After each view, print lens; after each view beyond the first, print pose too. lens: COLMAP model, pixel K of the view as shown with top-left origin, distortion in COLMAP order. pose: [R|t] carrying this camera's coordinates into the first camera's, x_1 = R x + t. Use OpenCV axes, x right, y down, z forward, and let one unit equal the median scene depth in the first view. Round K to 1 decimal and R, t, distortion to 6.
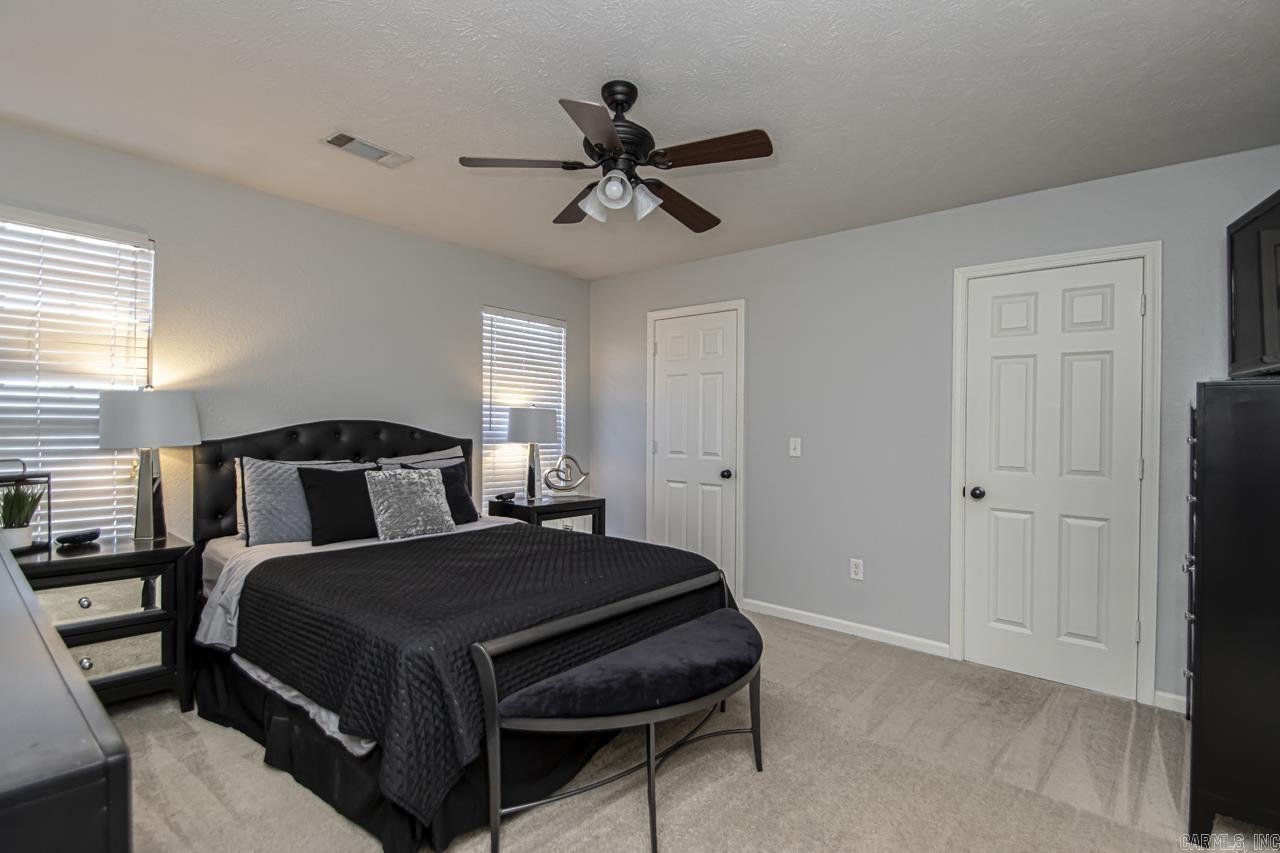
lens RADIAL K [[576.7, 0, 654.0], [0, 576.7, 419.6], [0, 0, 1]] dist [0.001174, -0.009361]
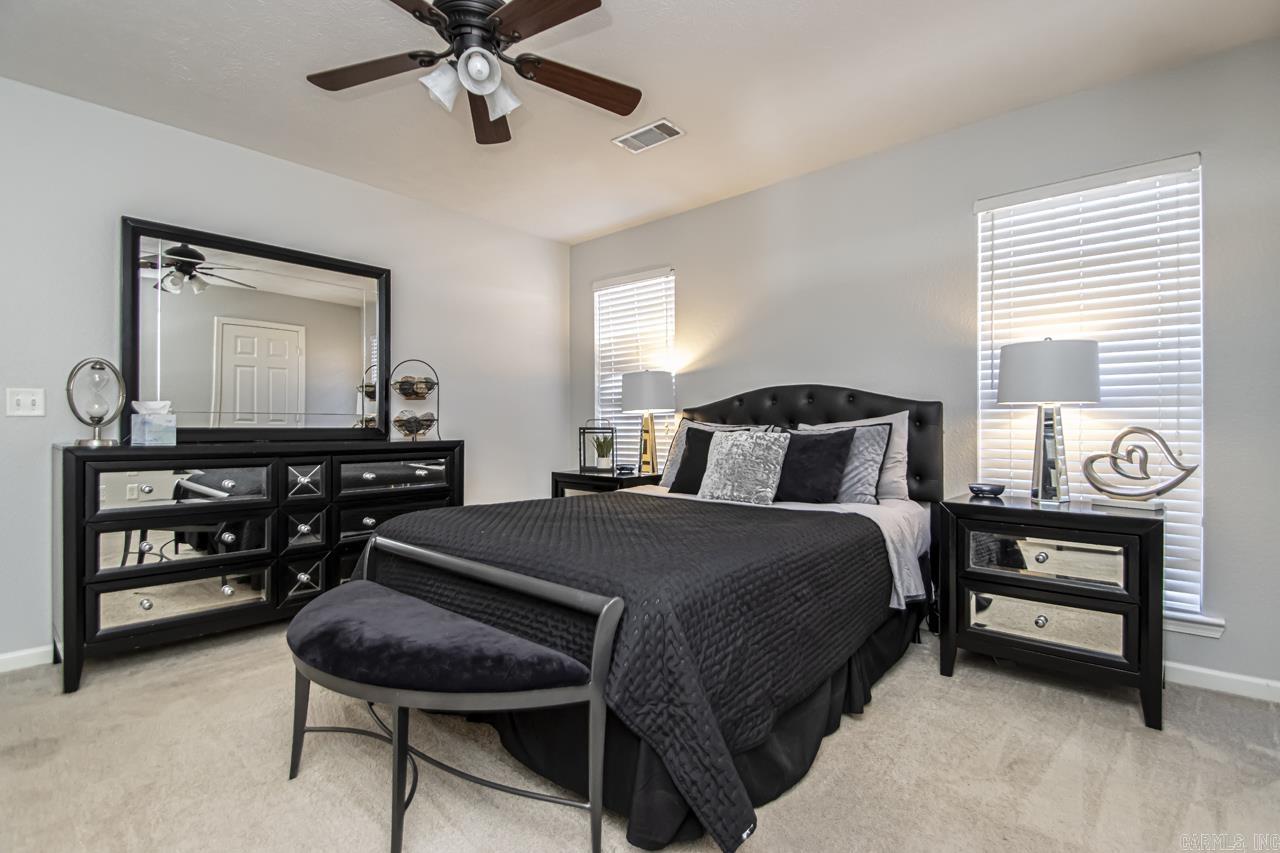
lens RADIAL K [[609.0, 0, 640.0], [0, 609.0, 426.5], [0, 0, 1]] dist [0.027824, -0.024319]
pose [[-0.031115, -0.015610, -0.999394, 0.427716], [0.015291, 0.999754, -0.016091, 0.068451], [0.999399, -0.015783, -0.030868, 0.642216]]
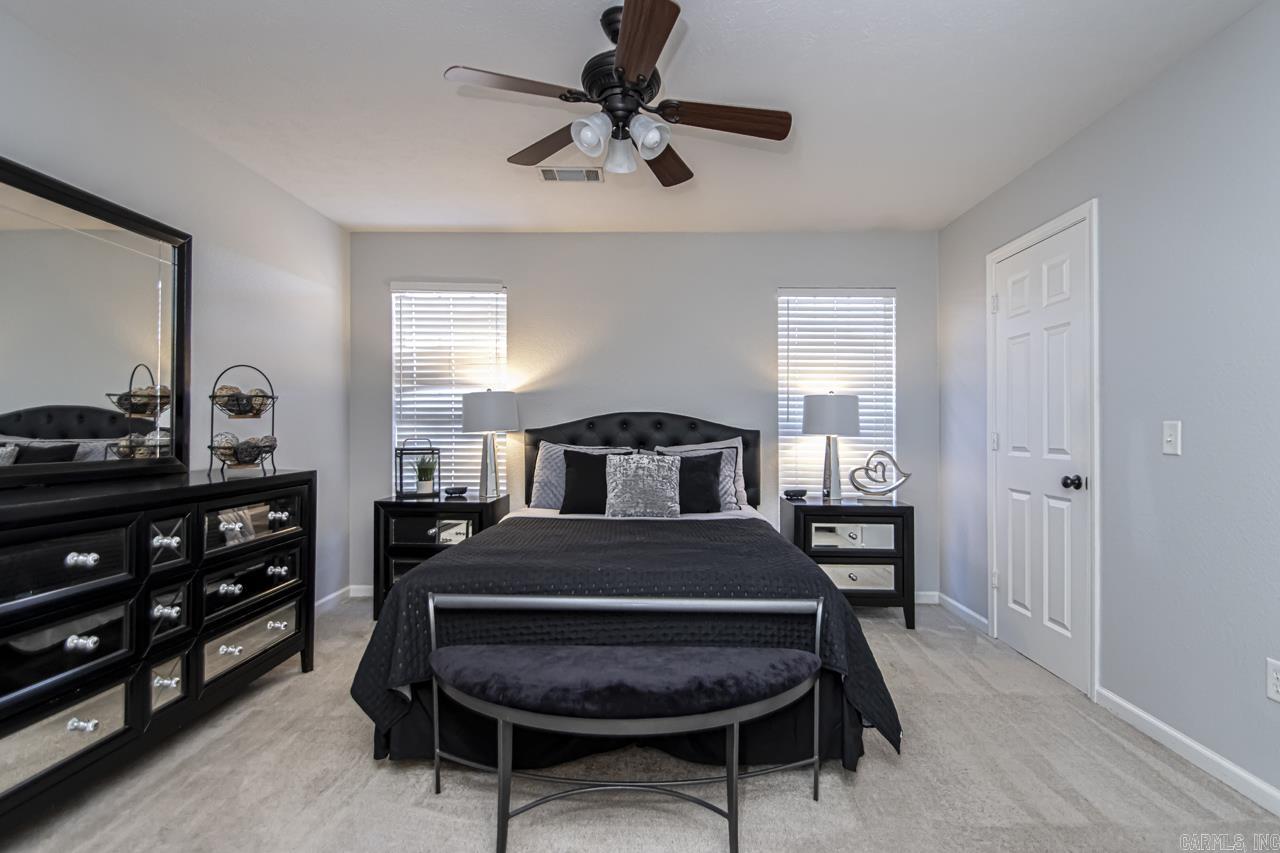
lens RADIAL K [[611.4, 0, 672.7], [0, 611.4, 428.8], [0, 0, 1]] dist [0.020121, -0.023068]
pose [[0.640767, -0.013024, -0.767625, 0.361622], [0.014521, 0.999883, -0.004844, 0.032780], [0.767598, -0.008043, 0.640881, 0.234188]]
